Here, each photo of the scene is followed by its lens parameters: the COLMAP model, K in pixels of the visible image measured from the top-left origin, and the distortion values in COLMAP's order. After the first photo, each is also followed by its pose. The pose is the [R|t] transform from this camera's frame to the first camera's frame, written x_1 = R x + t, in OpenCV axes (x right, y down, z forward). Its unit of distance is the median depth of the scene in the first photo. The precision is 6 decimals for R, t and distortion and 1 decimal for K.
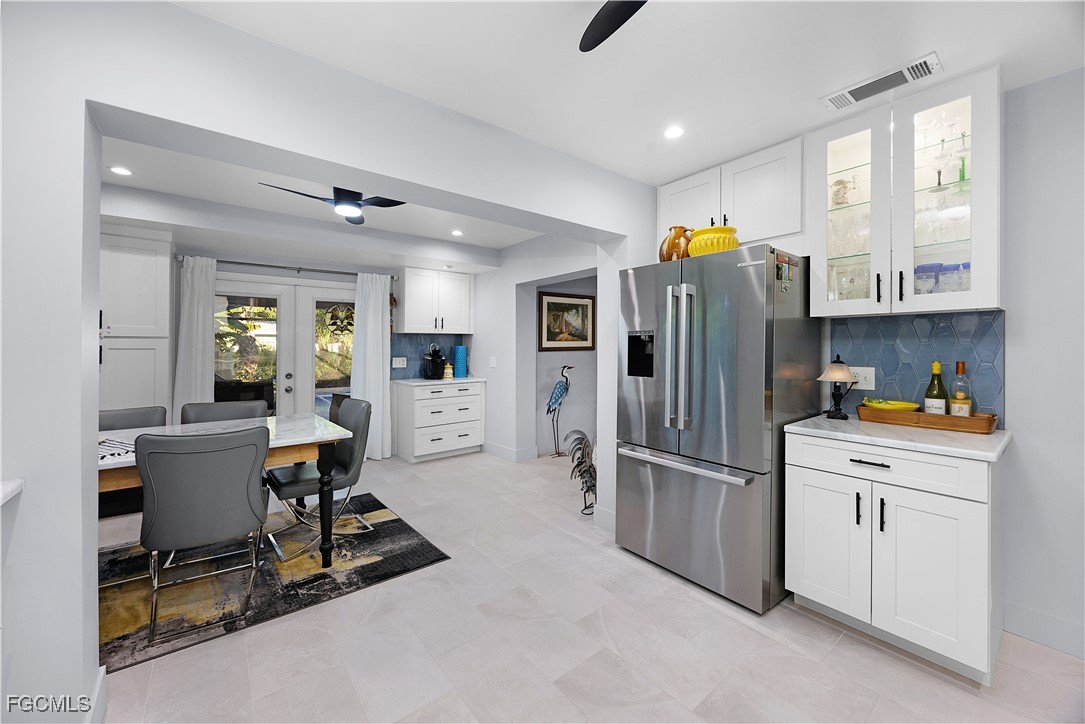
lens RADIAL K [[418.2, 0, 538.4], [0, 418.2, 356.9], [0, 0, 1]] dist [0.001498, 0.000402]
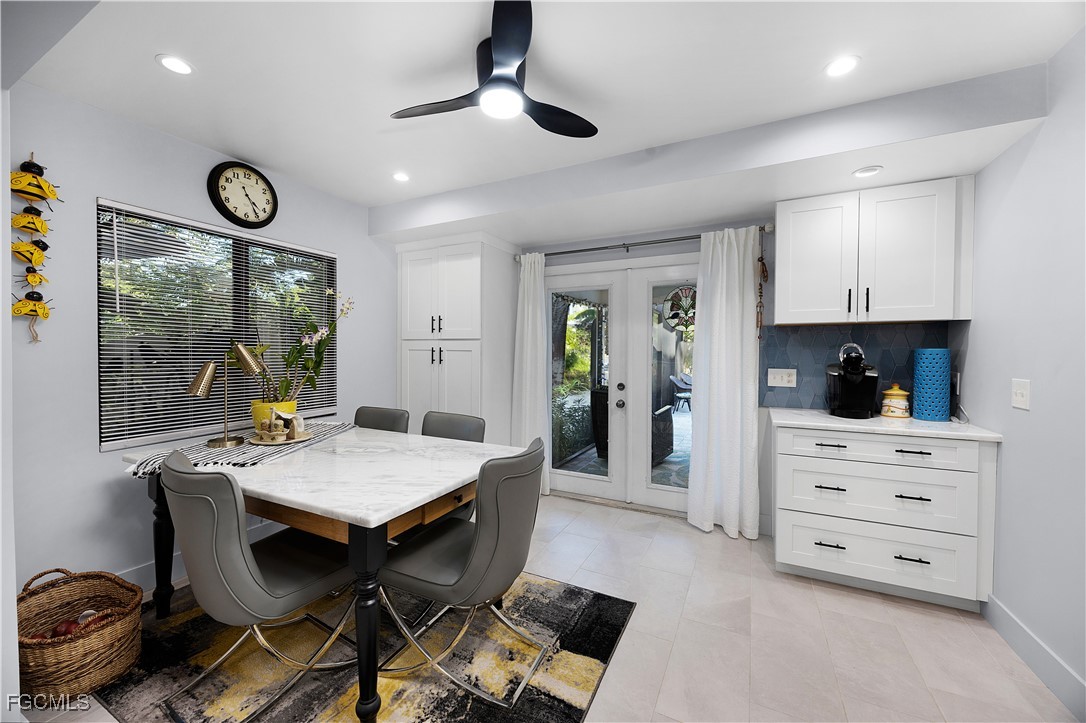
lens RADIAL K [[418.6, 0, 542.0], [0, 418.6, 354.7], [0, 0, 1]] dist [0.001498, 0.000402]
pose [[0.419275, 0.012264, -0.907777, 0.047530], [-0.025976, 0.999661, 0.001507, -0.010429], [0.907488, 0.022949, 0.419451, 0.487127]]
